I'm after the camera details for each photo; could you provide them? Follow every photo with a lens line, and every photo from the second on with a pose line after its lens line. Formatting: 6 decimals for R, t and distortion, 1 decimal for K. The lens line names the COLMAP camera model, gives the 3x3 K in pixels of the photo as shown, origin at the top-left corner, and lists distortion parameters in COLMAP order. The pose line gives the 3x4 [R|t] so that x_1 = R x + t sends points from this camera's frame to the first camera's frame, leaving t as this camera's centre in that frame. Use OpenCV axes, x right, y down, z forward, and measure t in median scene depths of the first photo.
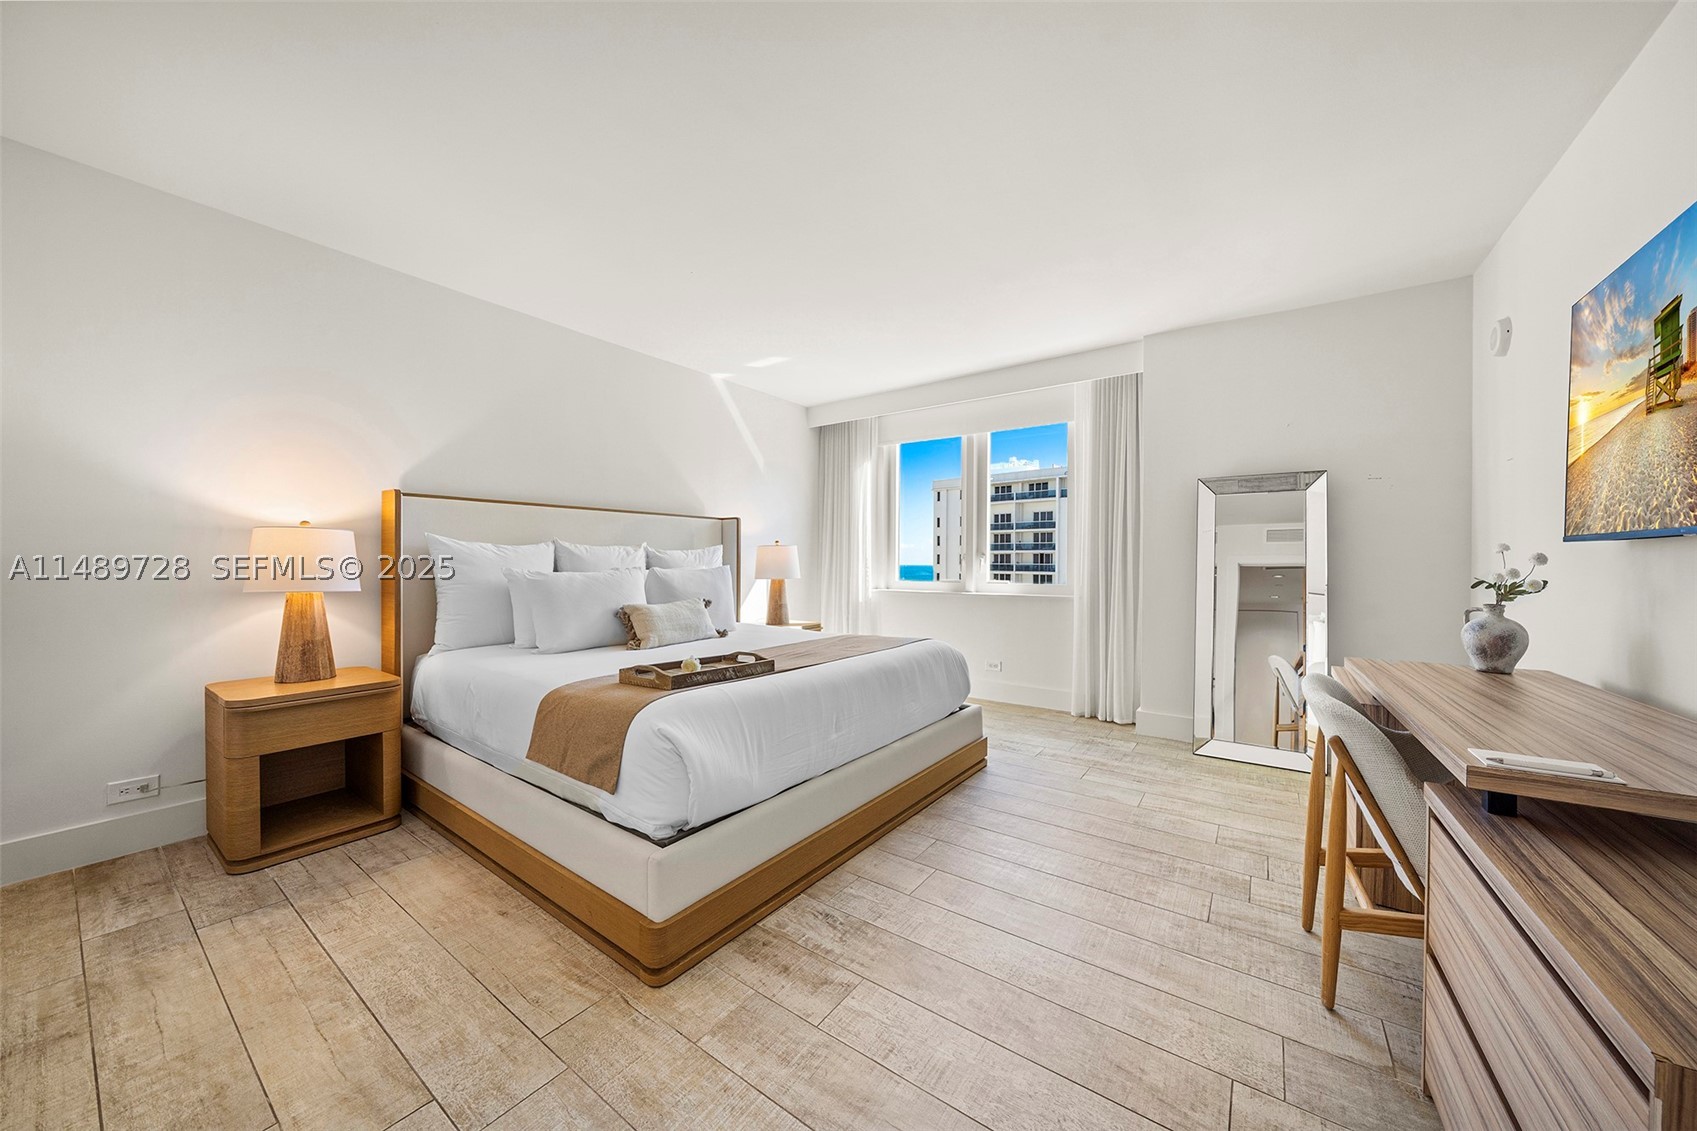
lens RADIAL K [[585.0, 0, 846.6], [0, 585.0, 549.9], [0, 0, 1]] dist [-0.007275, -0.000074]
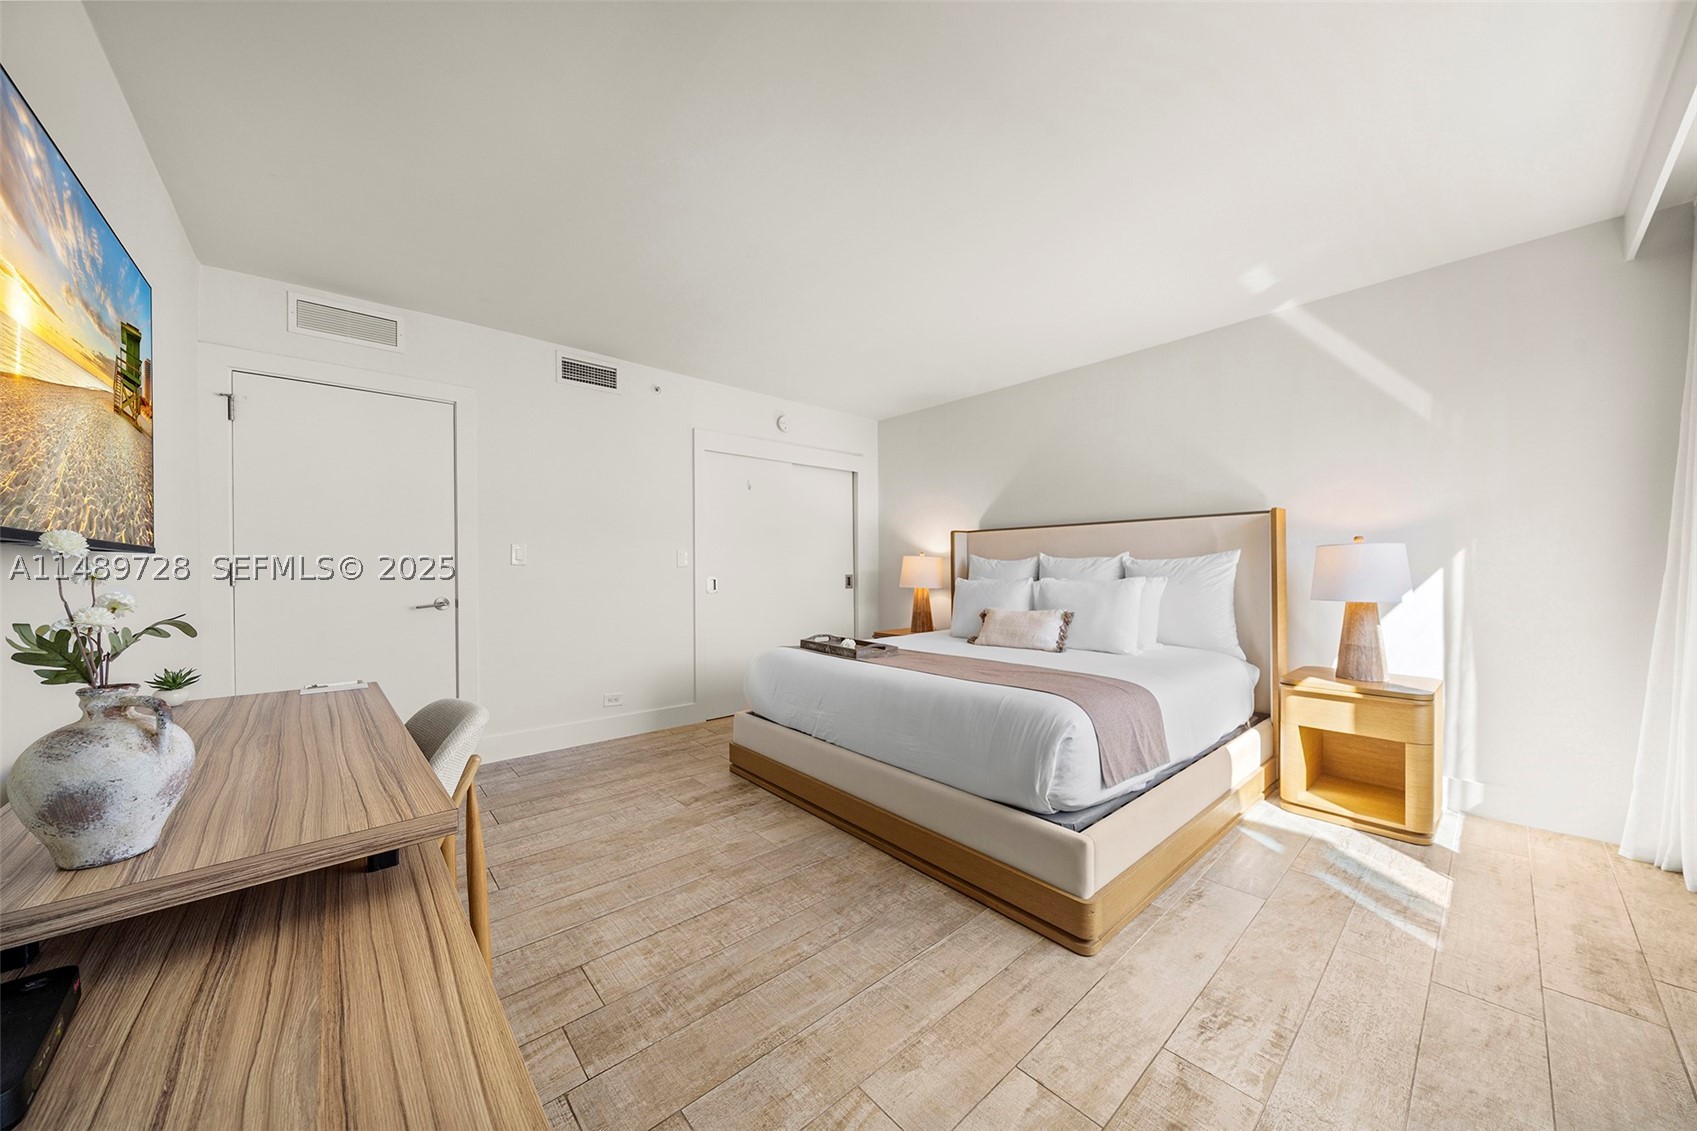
lens RADIAL K [[581.2, 0, 851.1], [0, 581.2, 563.2], [0, 0, 1]] dist [-0.000315, -0.000097]
pose [[-0.220126, -0.014138, -0.975369, 1.376029], [0.017138, 0.999685, -0.018359, 0.026905], [0.975321, -0.020757, -0.219814, 1.568516]]
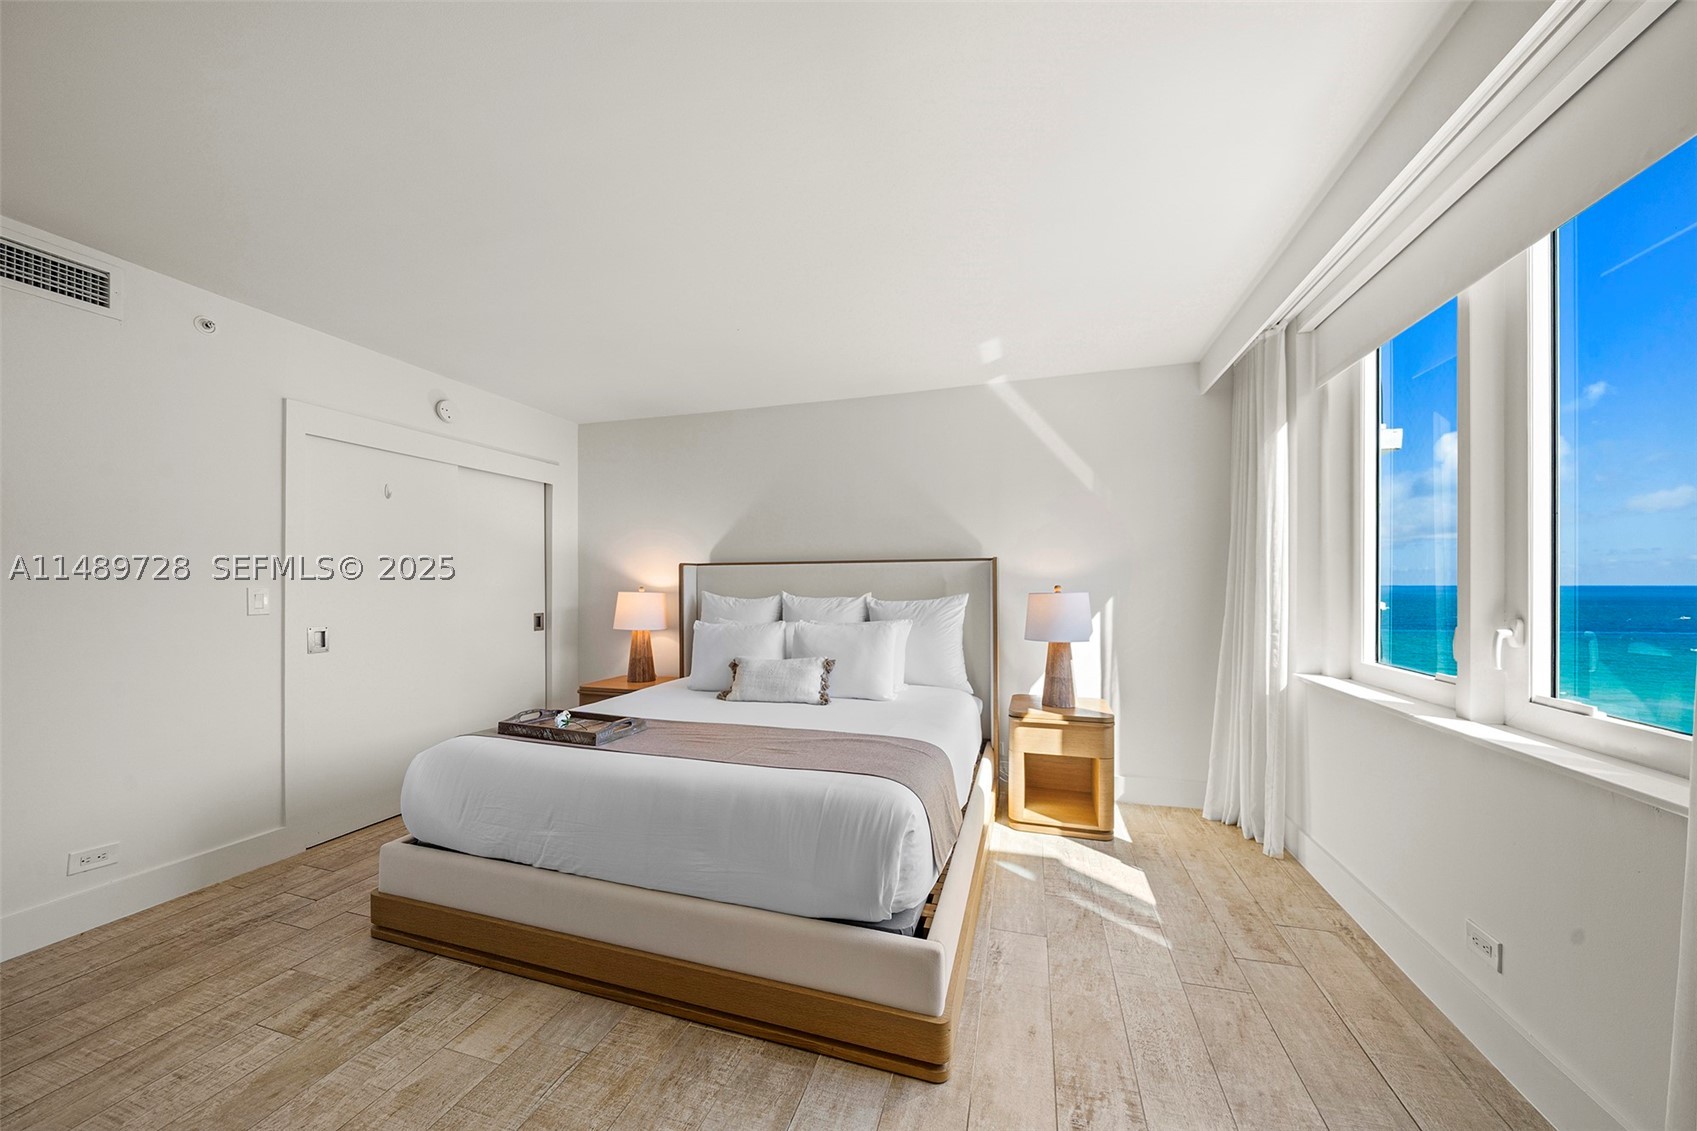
lens RADIAL K [[586.9, 0, 851.3], [0, 586.9, 577.8], [0, 0, 1]] dist [-0.004454, 0.000179]
pose [[0.322271, -0.016540, -0.946503, 1.137616], [0.018629, 0.999765, -0.011128, -0.059348], [0.946464, -0.014046, 0.322503, 1.344847]]
